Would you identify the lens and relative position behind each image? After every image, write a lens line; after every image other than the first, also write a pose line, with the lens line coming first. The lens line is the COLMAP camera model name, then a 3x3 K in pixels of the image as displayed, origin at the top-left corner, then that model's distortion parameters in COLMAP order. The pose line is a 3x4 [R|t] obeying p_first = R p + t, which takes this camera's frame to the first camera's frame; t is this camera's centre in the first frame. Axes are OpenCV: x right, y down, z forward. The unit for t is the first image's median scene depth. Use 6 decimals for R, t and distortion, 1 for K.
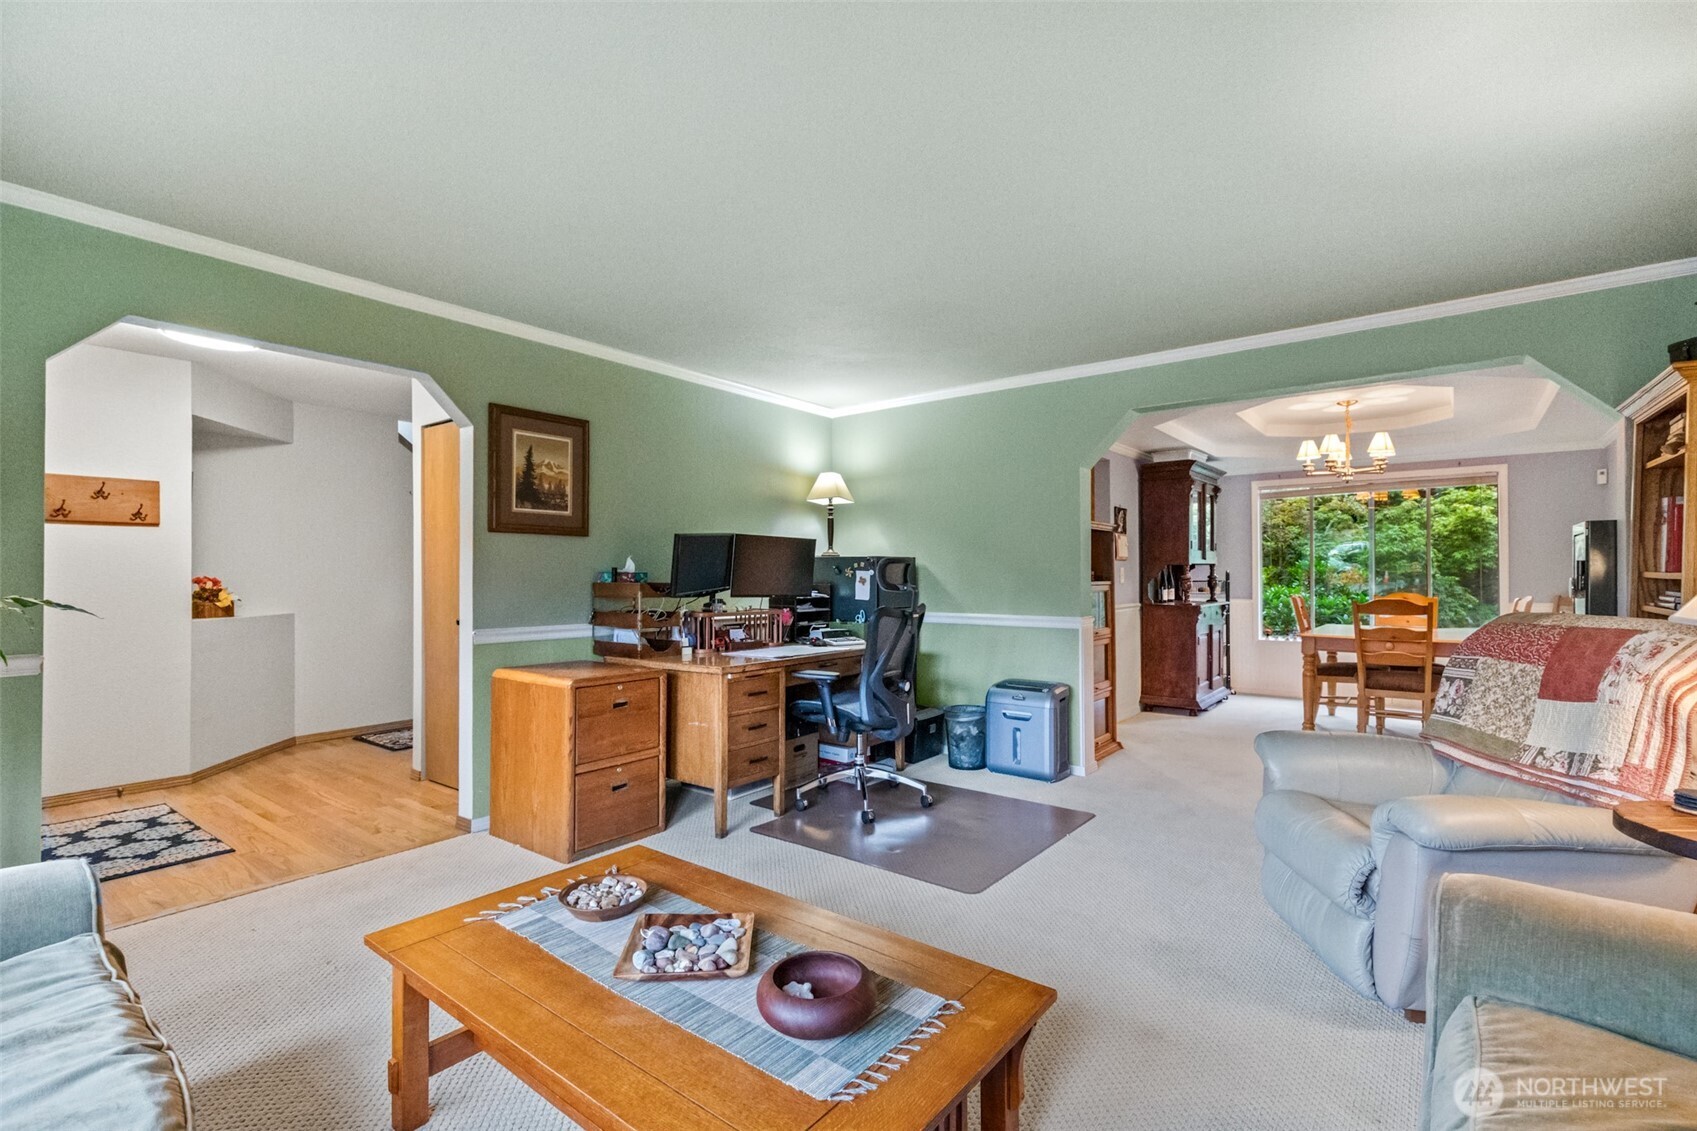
lens RADIAL K [[780.7, 0, 861.1], [0, 780.7, 573.4], [0, 0, 1]] dist [0.007539, 0.000336]
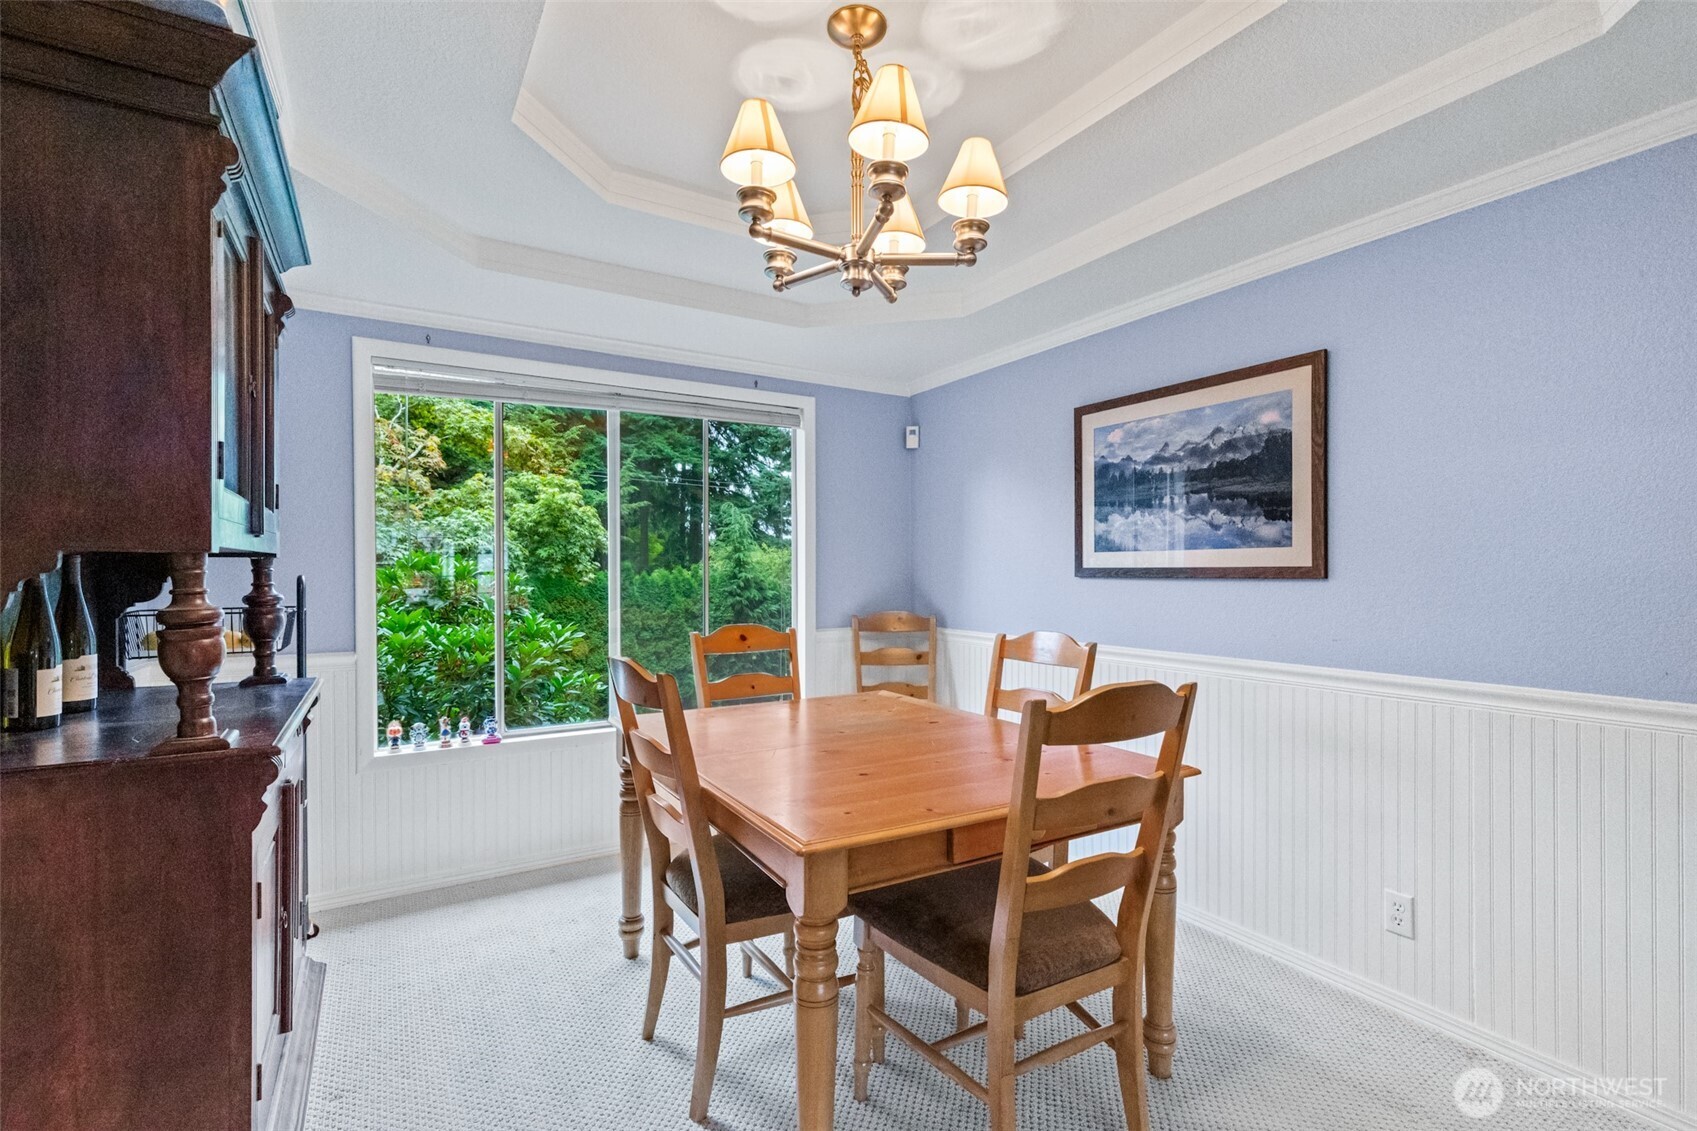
lens RADIAL K [[759.2, 0, 845.6], [0, 759.2, 564.2], [0, 0, 1]] dist [0.005359, 0.000065]
pose [[0.361067, 0.012985, 0.932450, 0.259420], [-0.000187, 0.999904, -0.013852, -0.003279], [-0.932540, 0.004827, 0.361035, 0.686121]]
